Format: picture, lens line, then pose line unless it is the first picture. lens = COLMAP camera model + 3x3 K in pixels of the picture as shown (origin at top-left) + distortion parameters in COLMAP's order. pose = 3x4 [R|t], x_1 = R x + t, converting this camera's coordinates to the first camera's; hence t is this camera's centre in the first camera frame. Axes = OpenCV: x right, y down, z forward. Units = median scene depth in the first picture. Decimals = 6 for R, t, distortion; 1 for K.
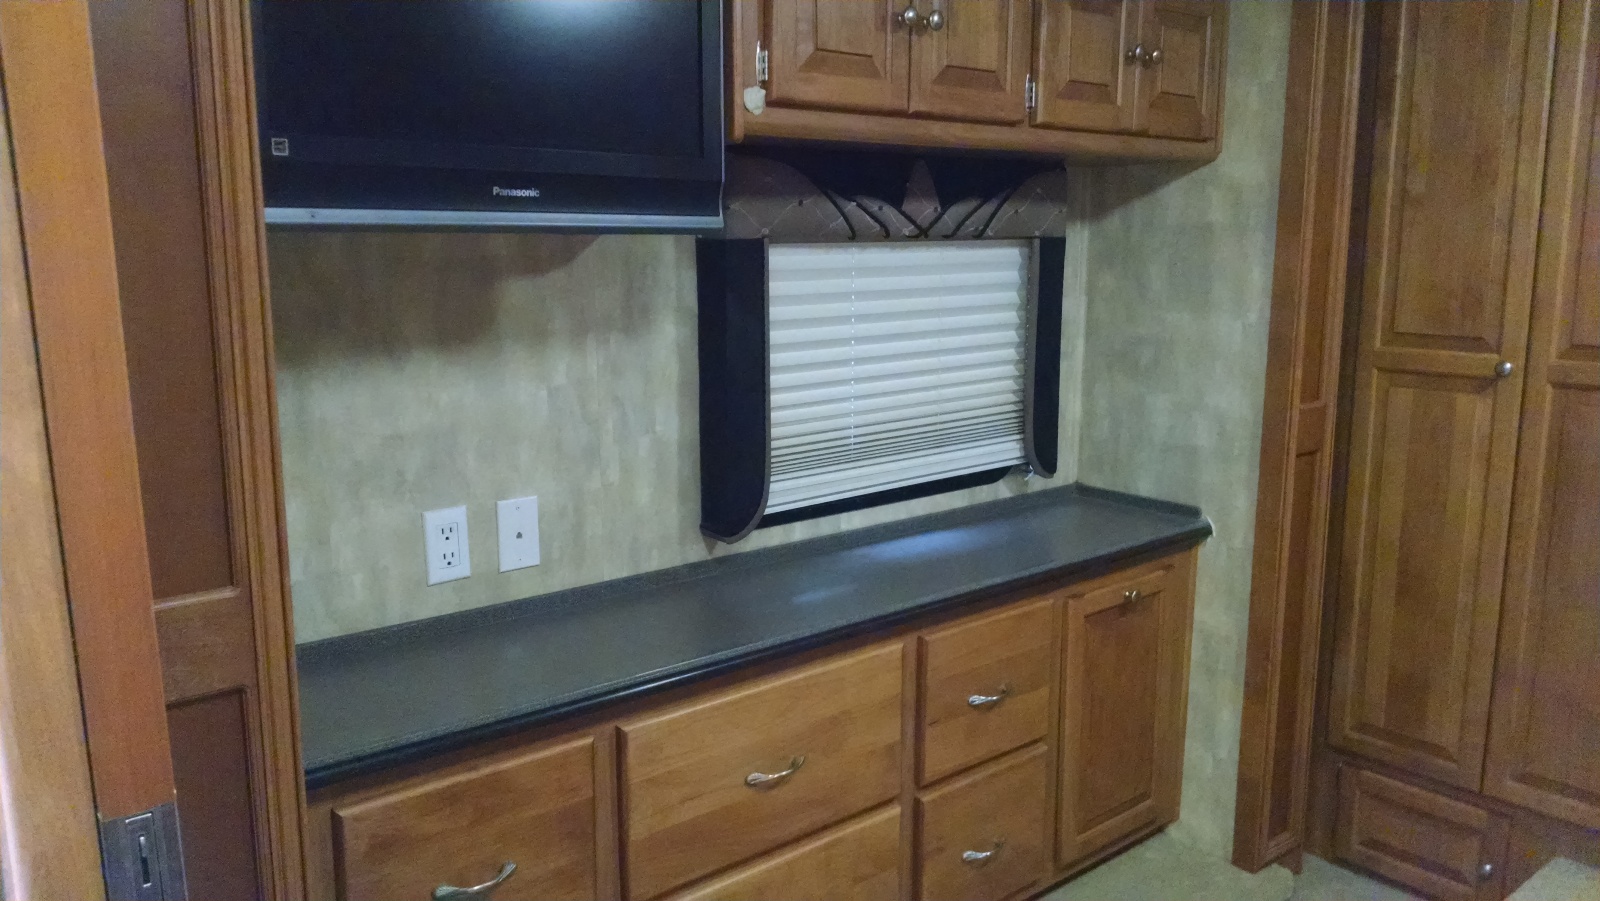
lens RADIAL K [[1206.0, 0, 795.9], [0, 1206.0, 447.7], [0, 0, 1]] dist [0.046870, -0.093316]
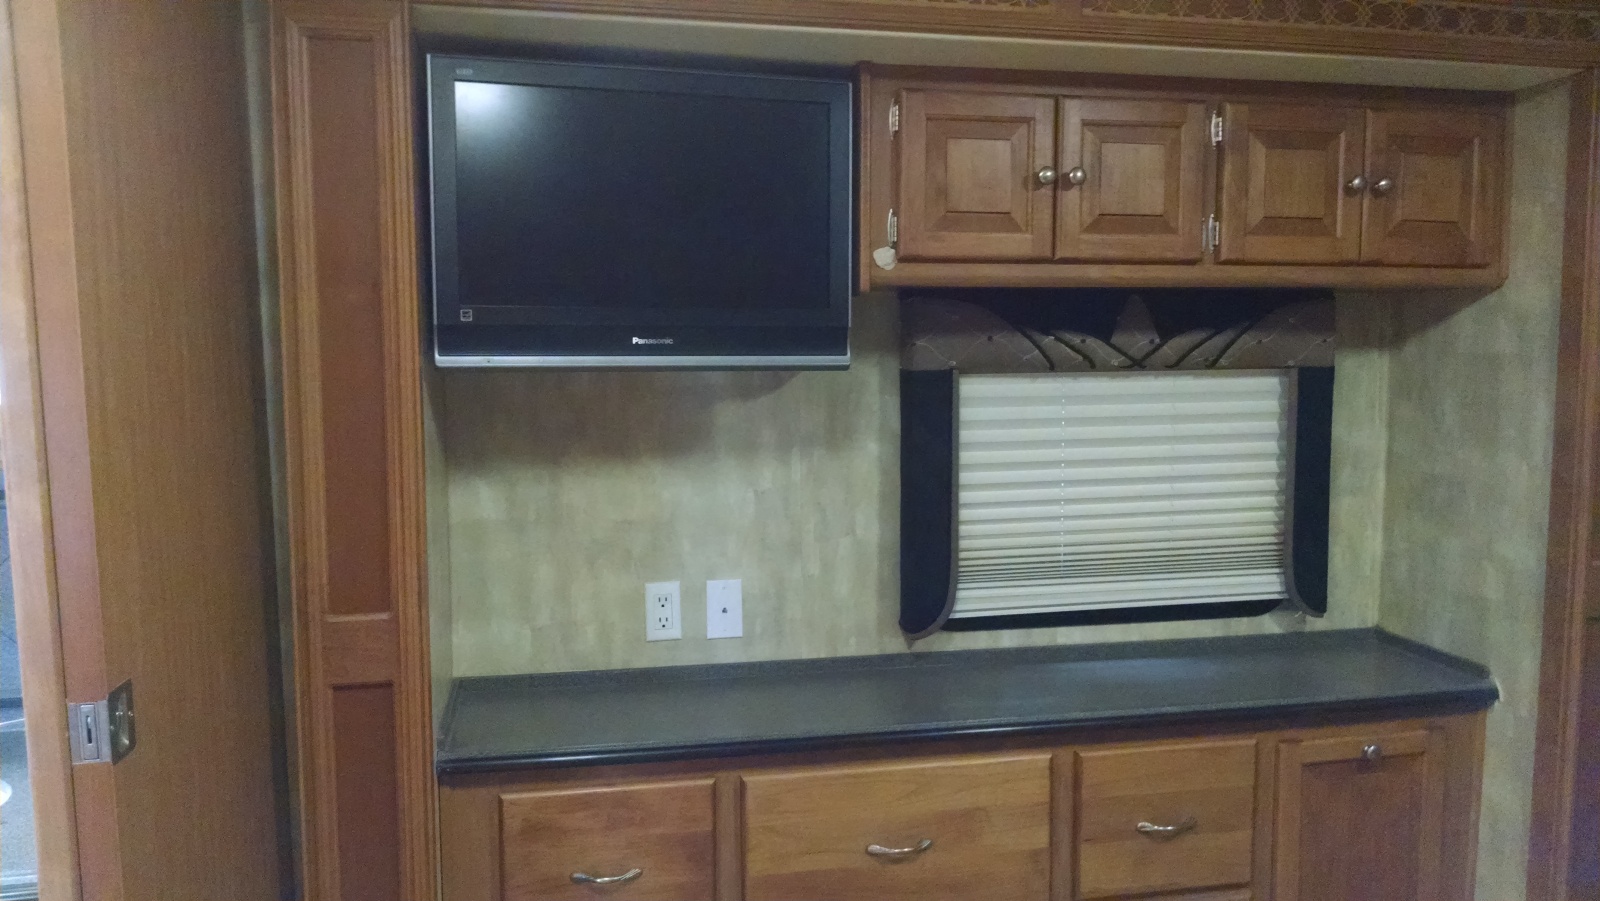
lens RADIAL K [[1206.0, 0, 794.5], [0, 1206.0, 451.7], [0, 0, 1]] dist [0.046870, -0.093316]
pose [[0.883613, 0.041891, -0.466341, 0.325455], [-0.079842, 0.994883, -0.061914, -0.014050], [0.461361, 0.091942, 0.882436, -0.046502]]
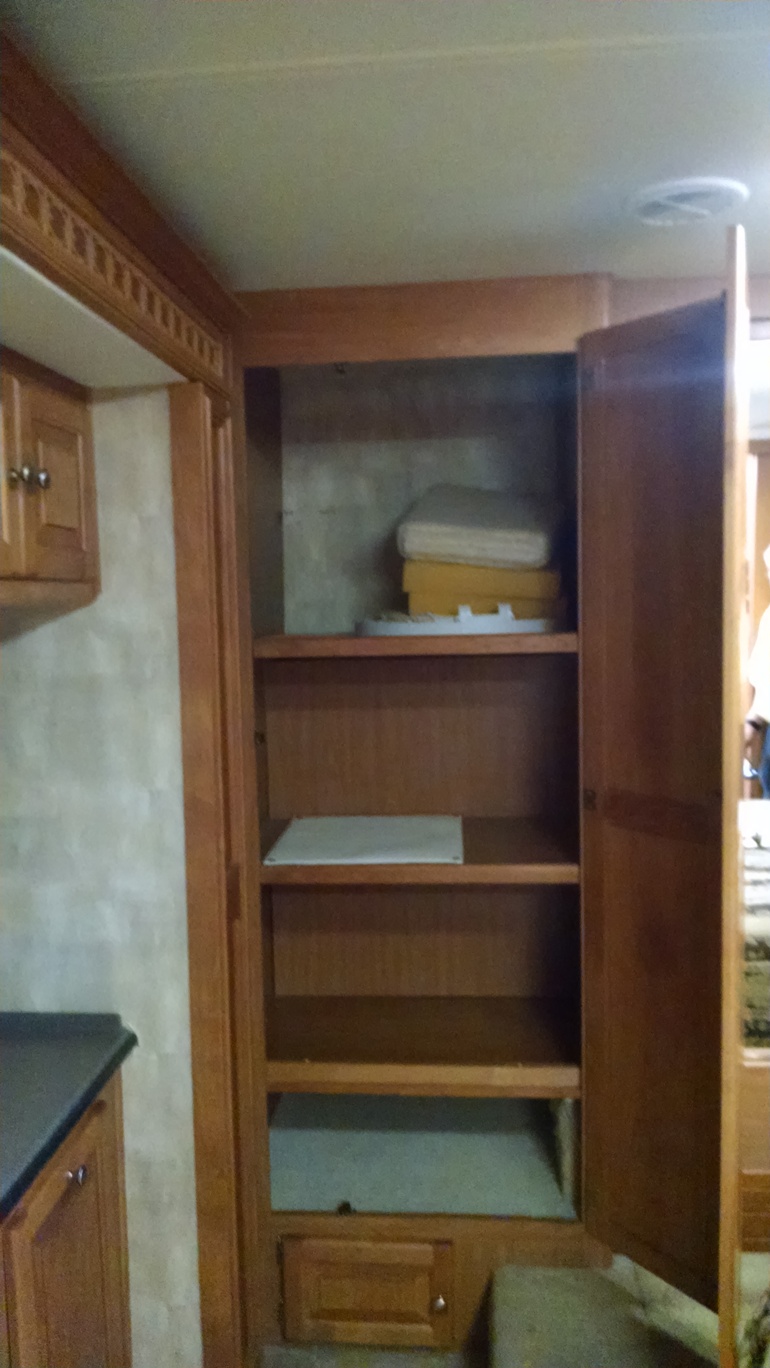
lens RADIAL K [[1031.2, 0, 390.8], [0, 1031.2, 681.6], [0, 0, 1]] dist [0.046870, -0.093316]
pose [[0.705868, -0.074644, 0.704399, -0.016085], [0.144026, 0.988783, -0.039547, -0.133539], [-0.693546, 0.129367, 0.708701, 0.384727]]
